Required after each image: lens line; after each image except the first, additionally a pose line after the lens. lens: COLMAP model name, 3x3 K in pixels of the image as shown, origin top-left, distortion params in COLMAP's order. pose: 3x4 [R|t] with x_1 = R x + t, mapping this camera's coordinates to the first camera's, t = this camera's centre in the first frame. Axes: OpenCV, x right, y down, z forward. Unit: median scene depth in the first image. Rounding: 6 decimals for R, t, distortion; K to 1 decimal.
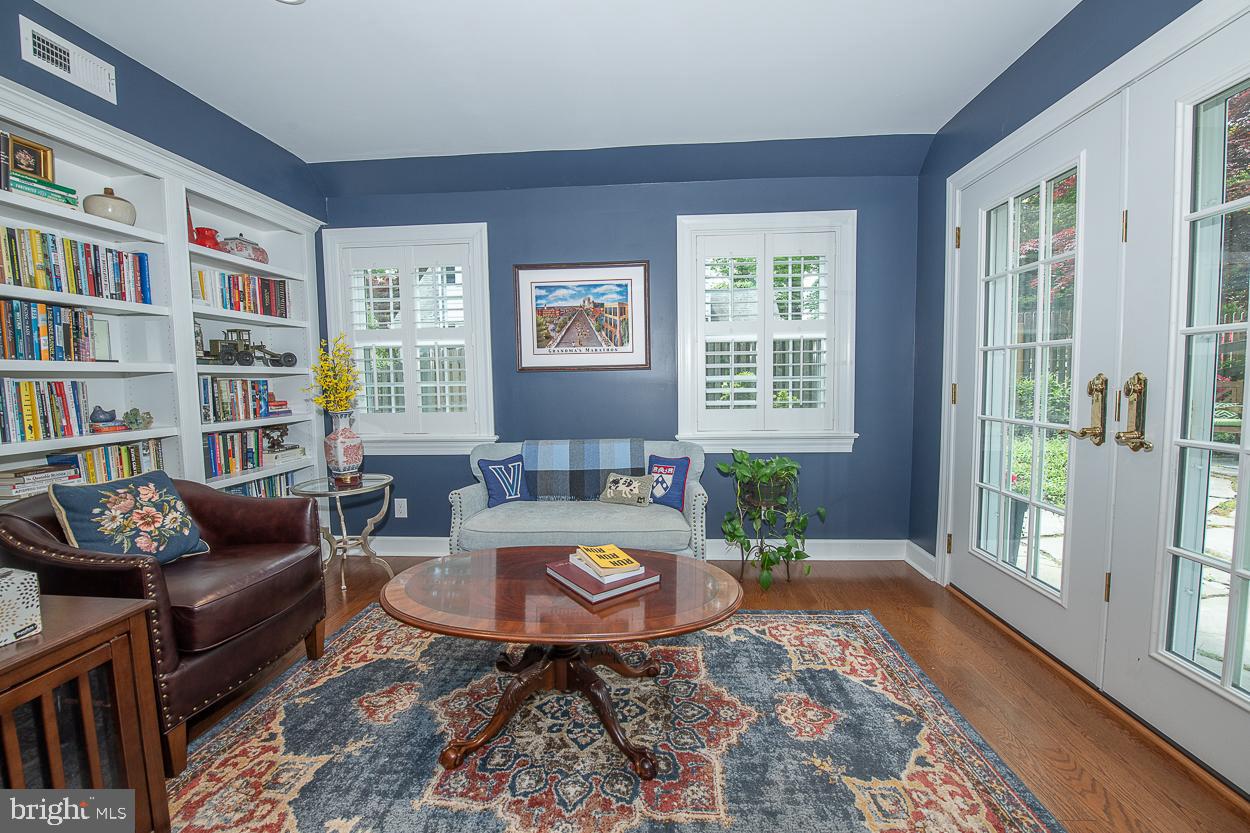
lens RADIAL K [[498.3, 0, 631.4], [0, 498.3, 412.5], [0, 0, 1]] dist [-0.015641, -0.000178]
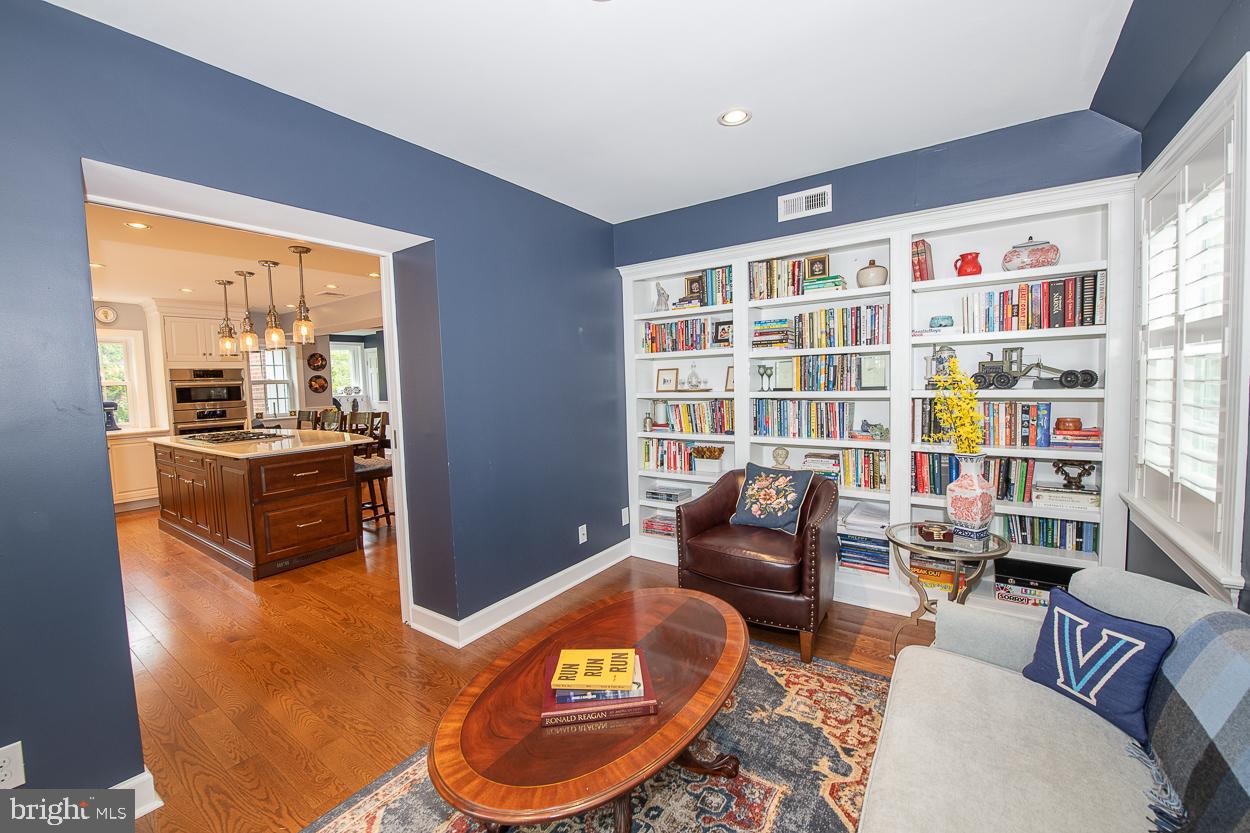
lens RADIAL K [[498.3, 0, 631.4], [0, 498.3, 412.5], [0, 0, 1]] dist [-0.015641, -0.000178]
pose [[-0.522563, 0.086827, -0.848168, 0.441422], [-0.022600, 0.993041, 0.115581, -0.173419], [0.852301, 0.079567, -0.516964, 1.095689]]
